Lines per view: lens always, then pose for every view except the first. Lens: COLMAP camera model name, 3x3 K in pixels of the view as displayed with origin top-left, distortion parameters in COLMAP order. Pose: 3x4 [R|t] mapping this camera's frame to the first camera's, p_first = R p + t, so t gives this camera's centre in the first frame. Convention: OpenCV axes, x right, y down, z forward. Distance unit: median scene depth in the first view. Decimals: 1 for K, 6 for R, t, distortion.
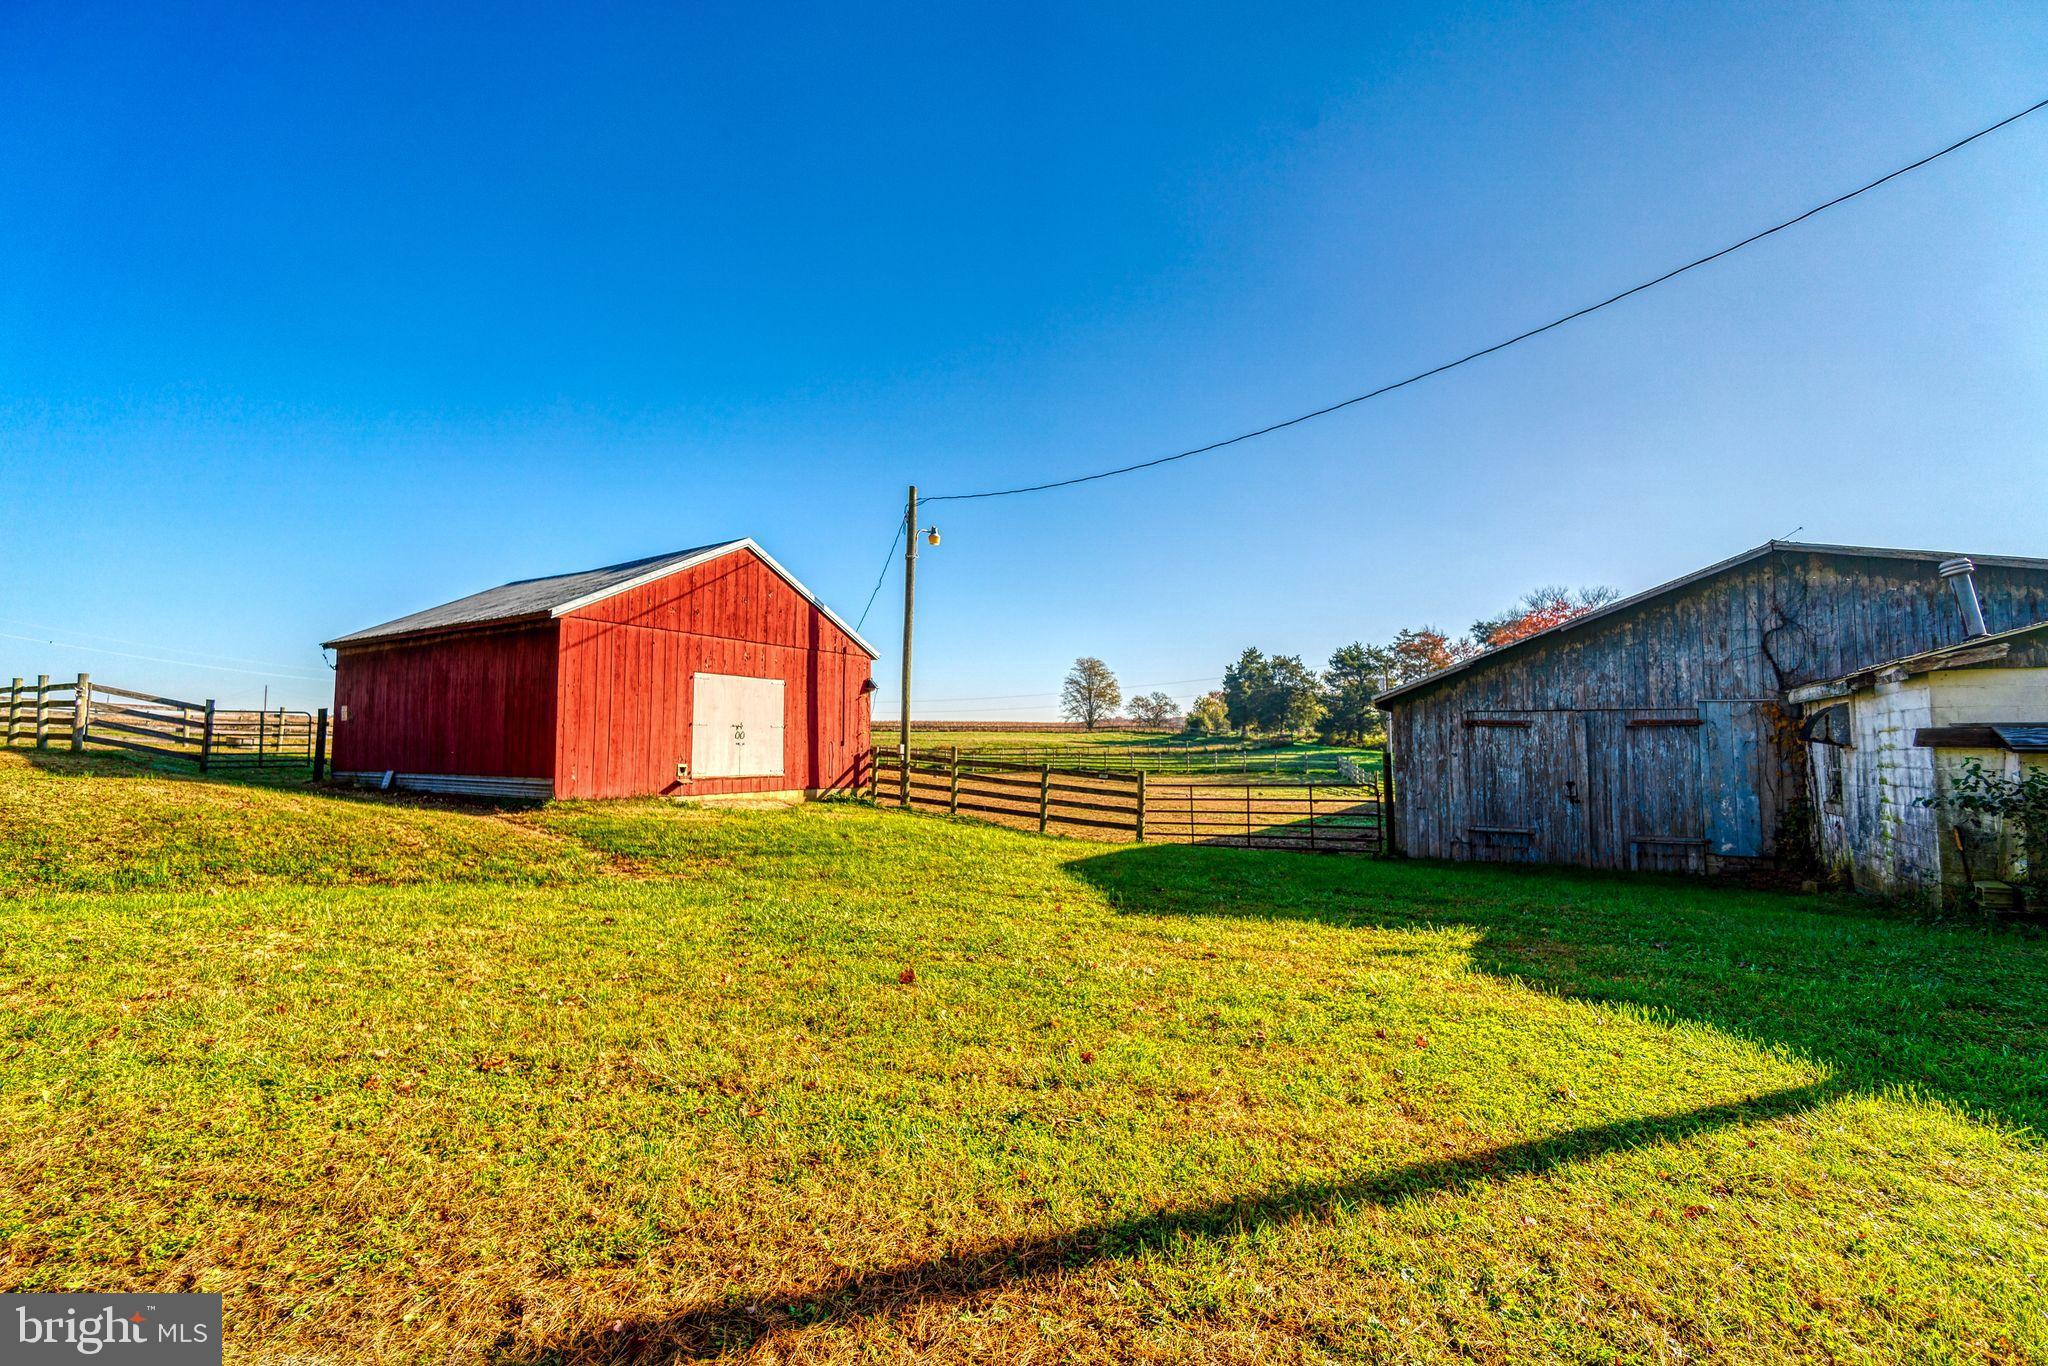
lens RADIAL K [[887.8, 0, 1024.6], [0, 887.8, 682.9], [0, 0, 1]] dist [-0.001005, -0.000049]
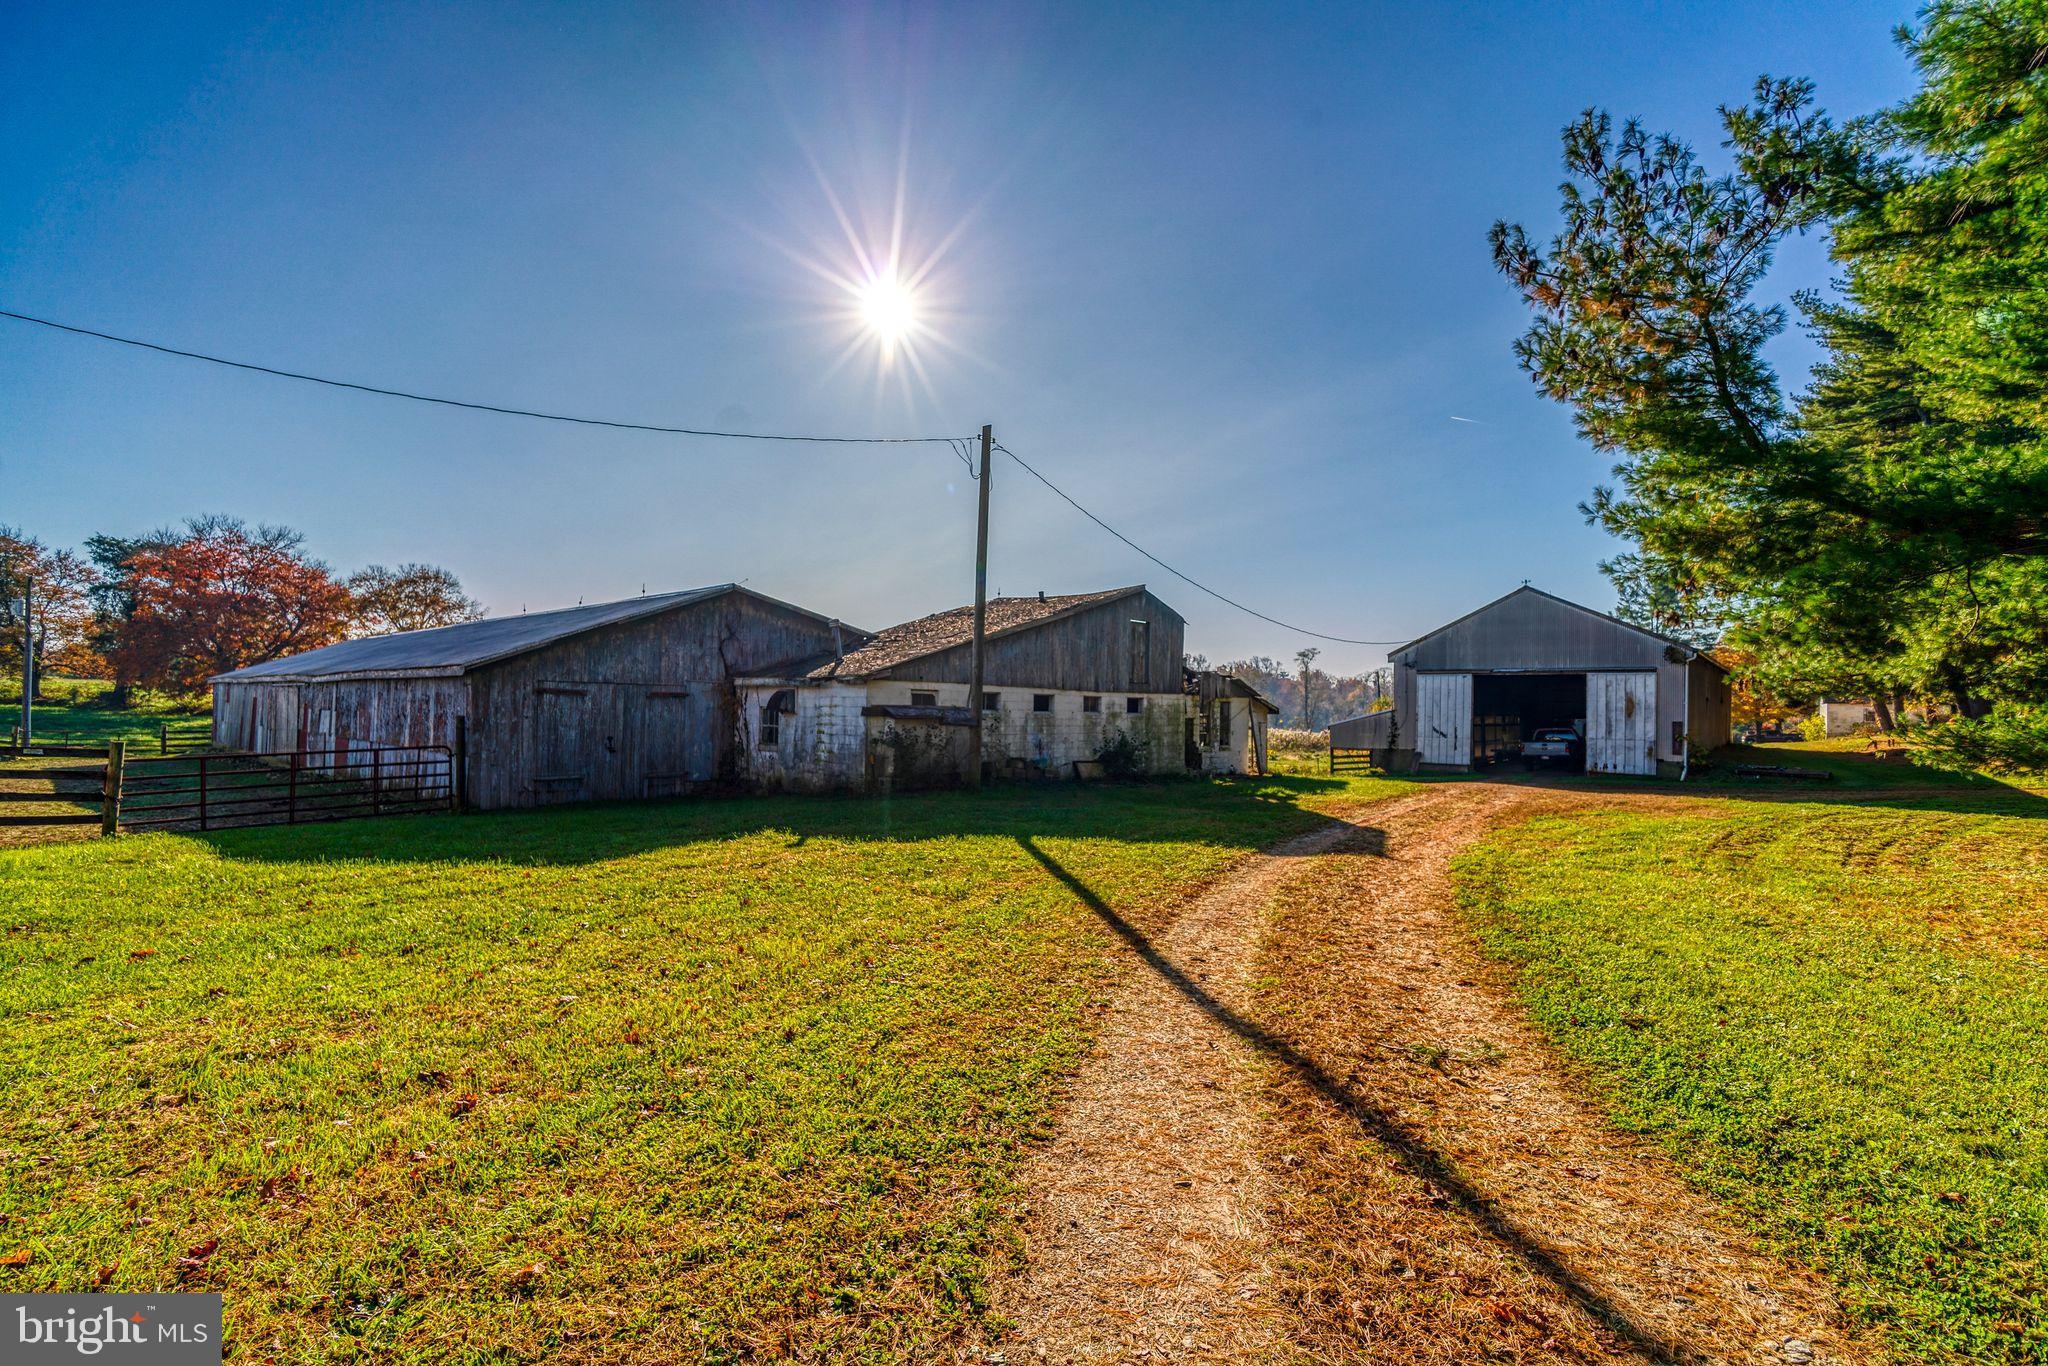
lens RADIAL K [[887.8, 0, 1024.0], [0, 887.8, 693.2], [0, 0, 1]] dist [-0.001005, -0.000049]
pose [[0.173806, 0.012621, 0.984699, -0.591176], [-0.087816, 0.996133, 0.002733, -0.012183], [-0.980857, -0.086948, 0.174243, 0.165884]]
